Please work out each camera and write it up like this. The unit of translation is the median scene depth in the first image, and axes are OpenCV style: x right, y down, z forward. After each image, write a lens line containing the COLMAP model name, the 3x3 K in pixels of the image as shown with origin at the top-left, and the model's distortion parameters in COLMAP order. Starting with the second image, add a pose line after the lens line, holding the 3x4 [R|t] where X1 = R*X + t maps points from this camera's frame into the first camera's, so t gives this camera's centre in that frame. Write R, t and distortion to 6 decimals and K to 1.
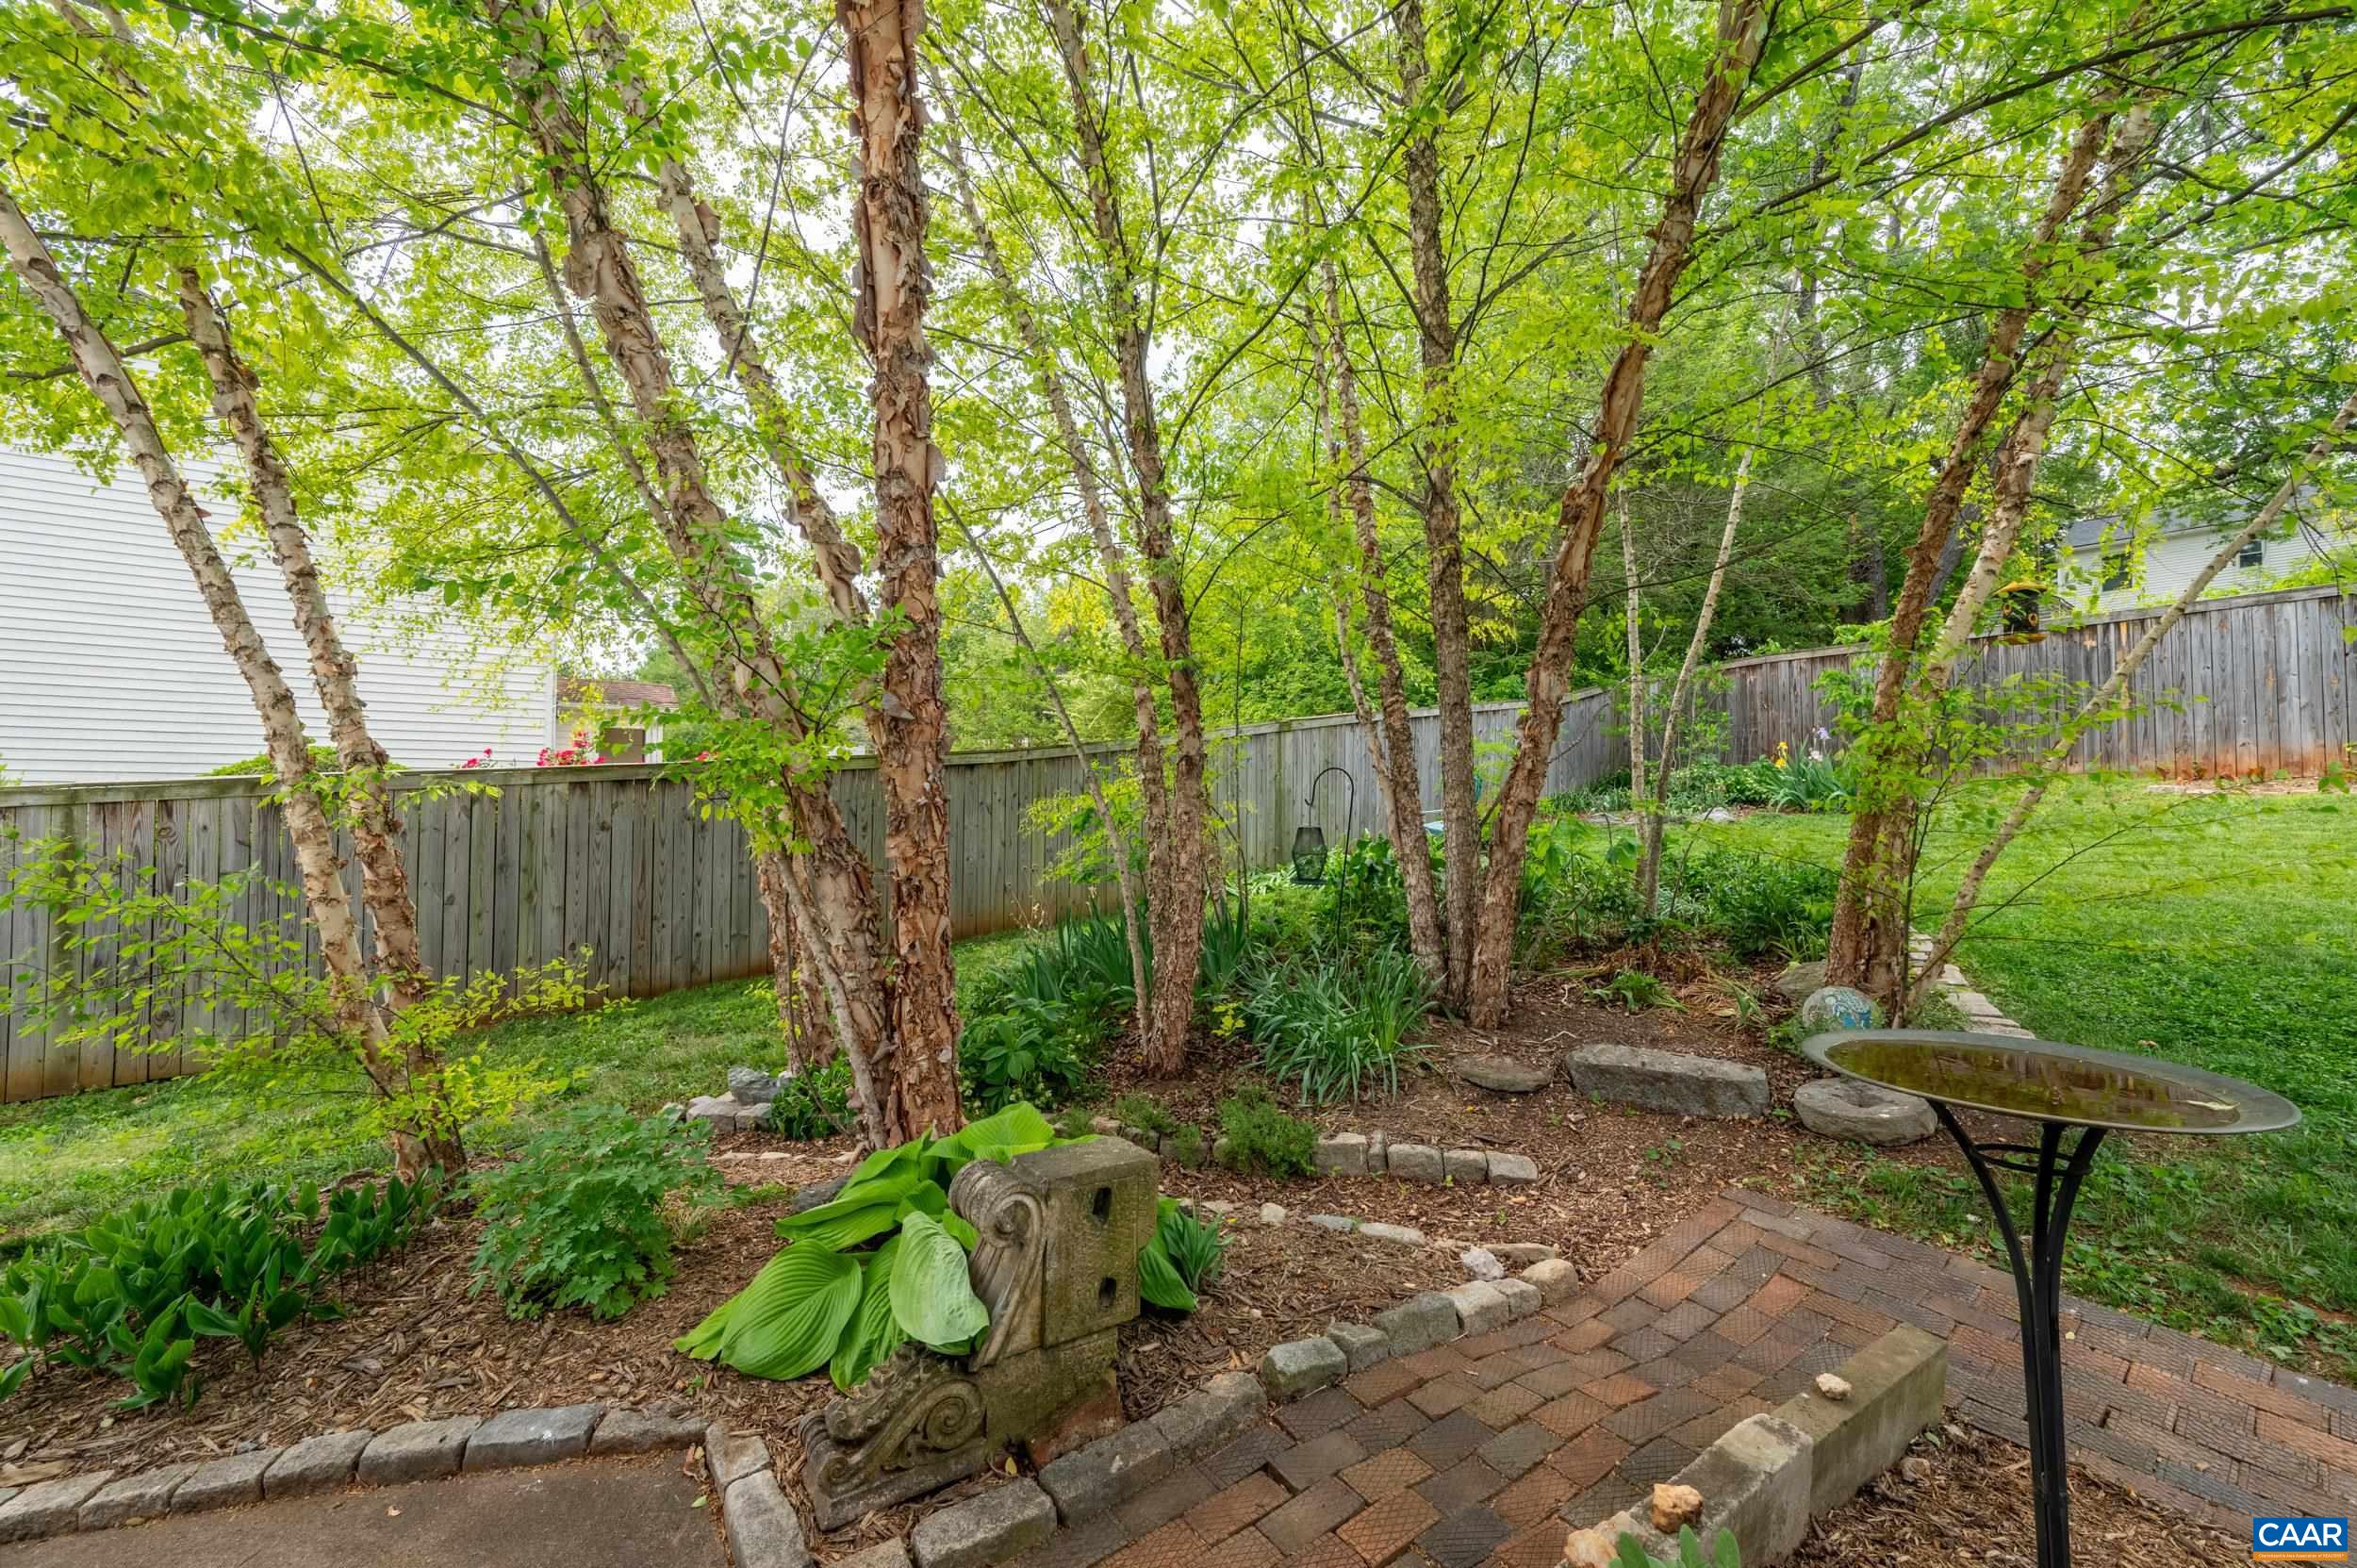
lens RADIAL K [[927.7, 0, 1174.7], [0, 927.7, 772.5], [0, 0, 1]] dist [-0.000964, -0.000436]
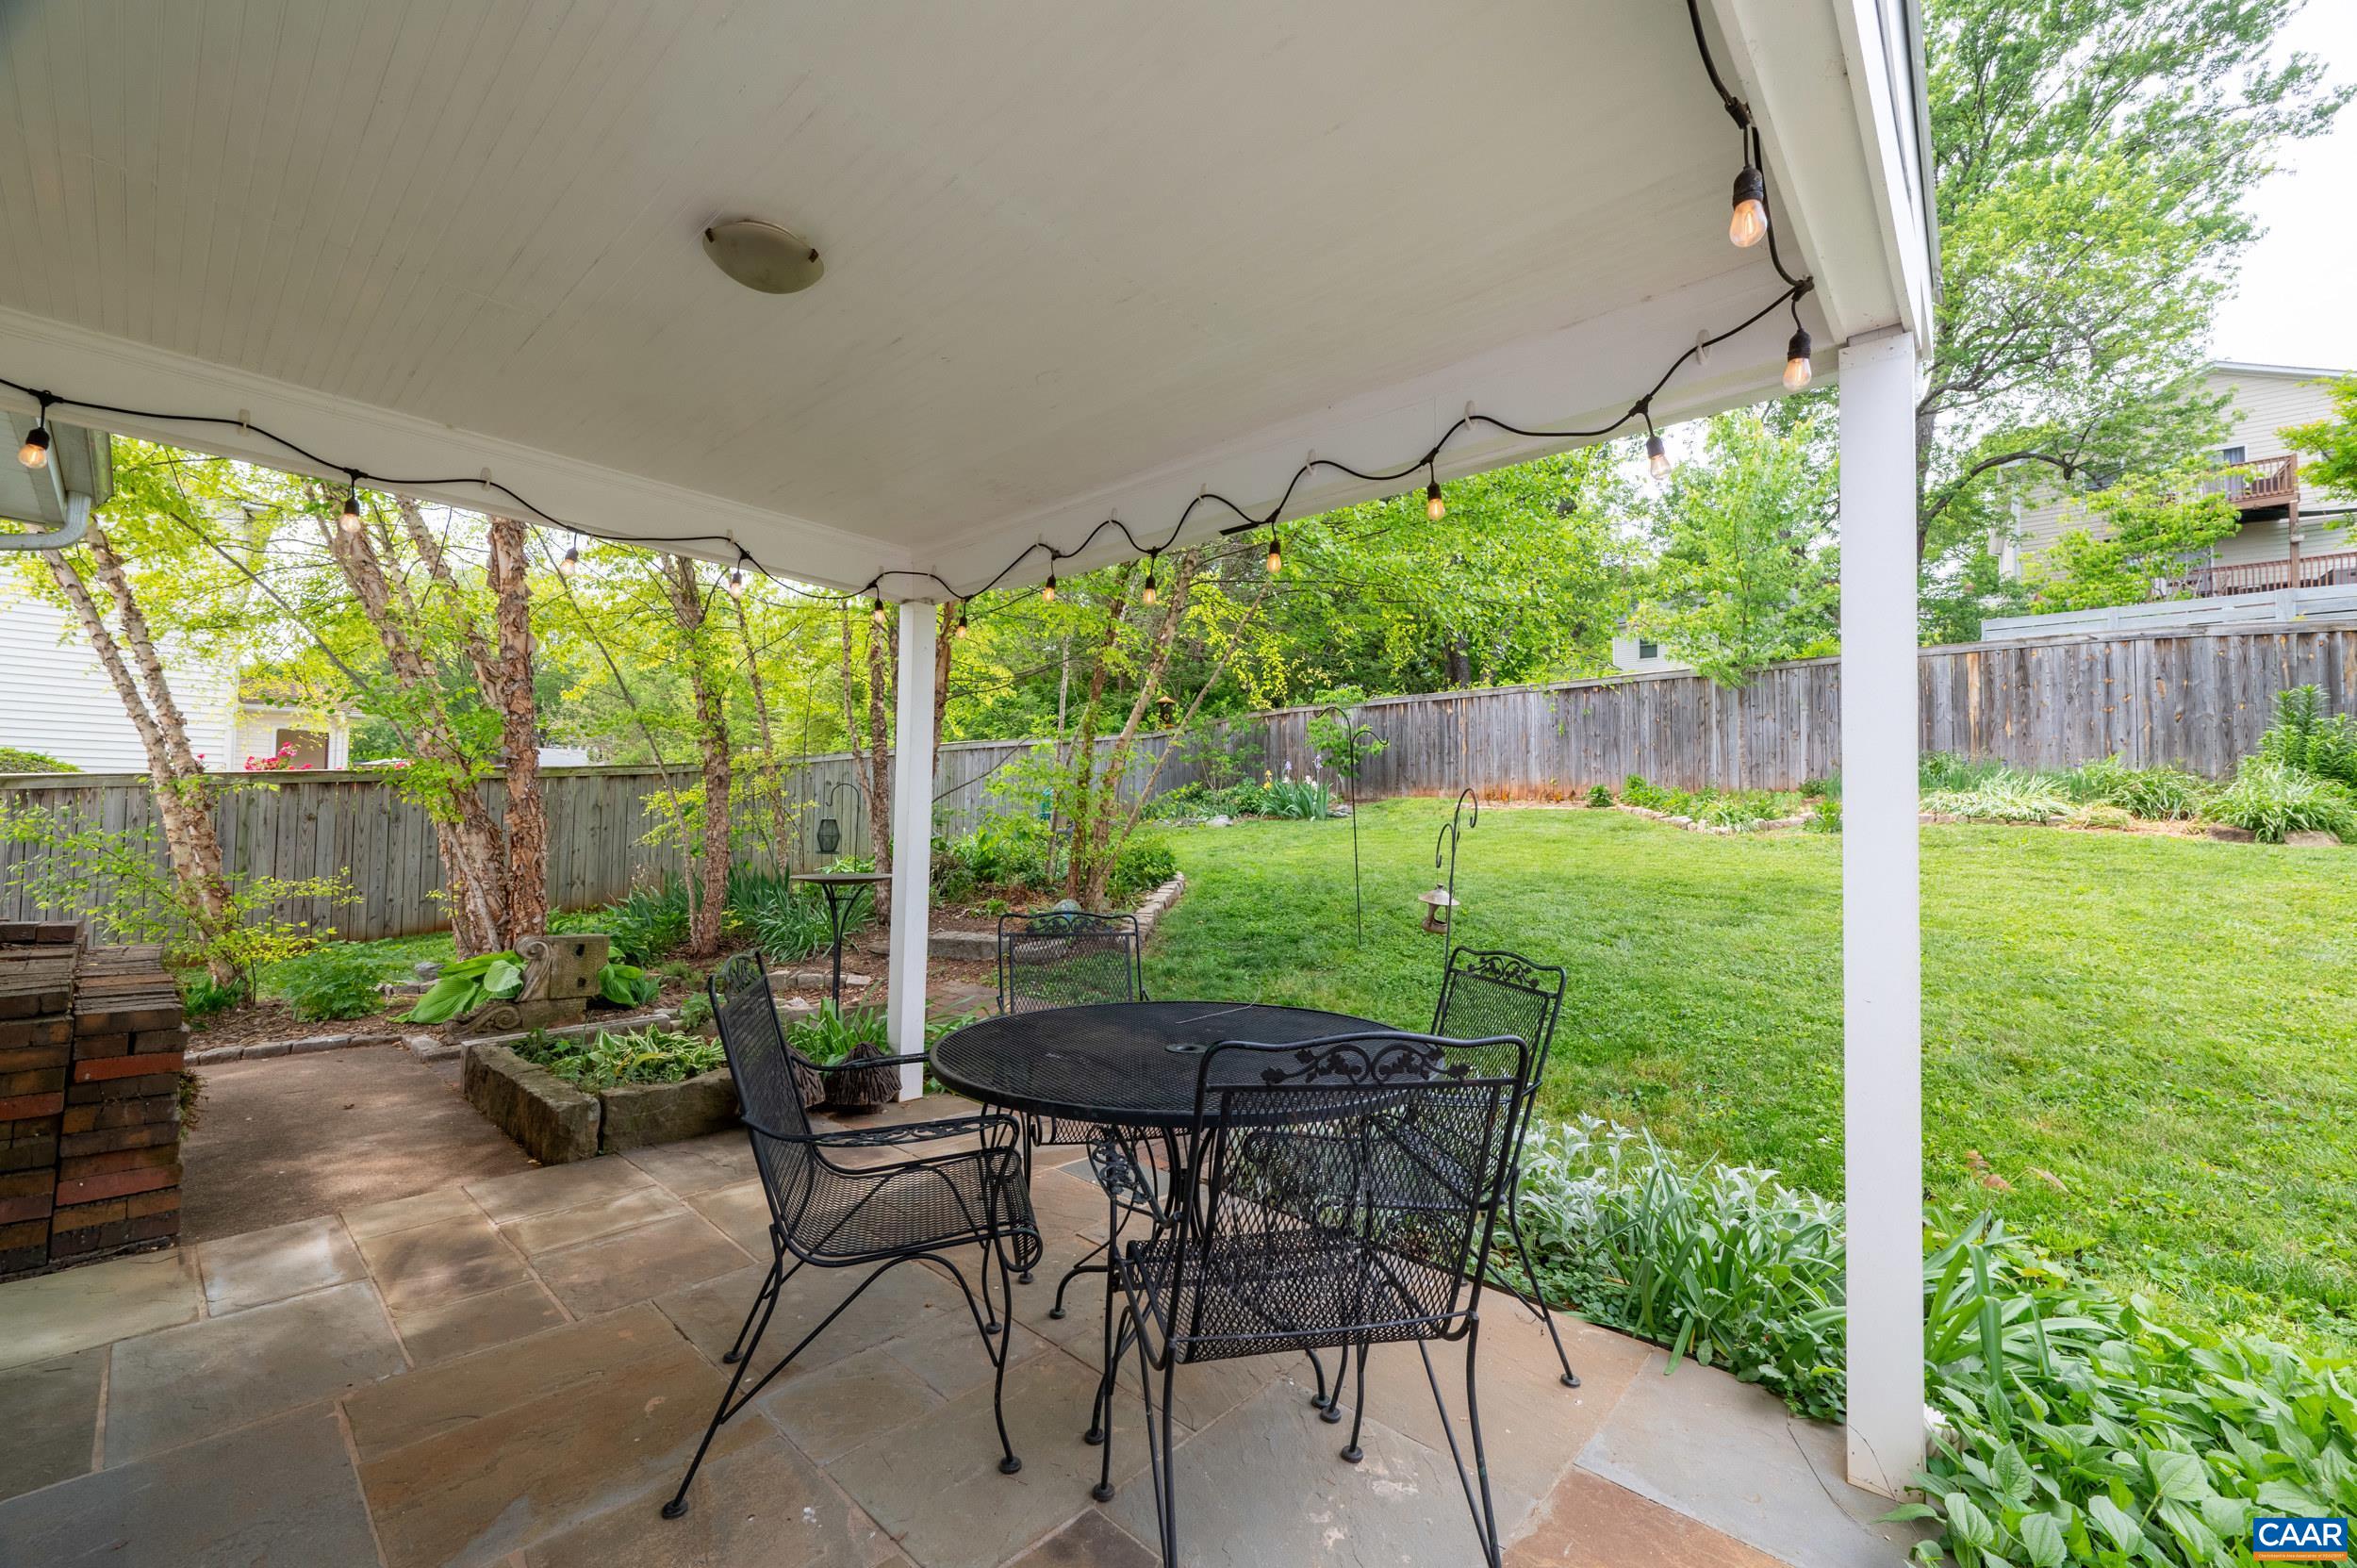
lens RADIAL K [[927.7, 0, 1178.0], [0, 927.7, 782.0], [0, 0, 1]] dist [-0.000964, -0.000436]
pose [[0.972466, 0.018570, 0.232305, 0.651380], [-0.018046, 0.999828, -0.004382, -0.019457], [-0.232346, 0.000069, 0.972633, -1.332645]]
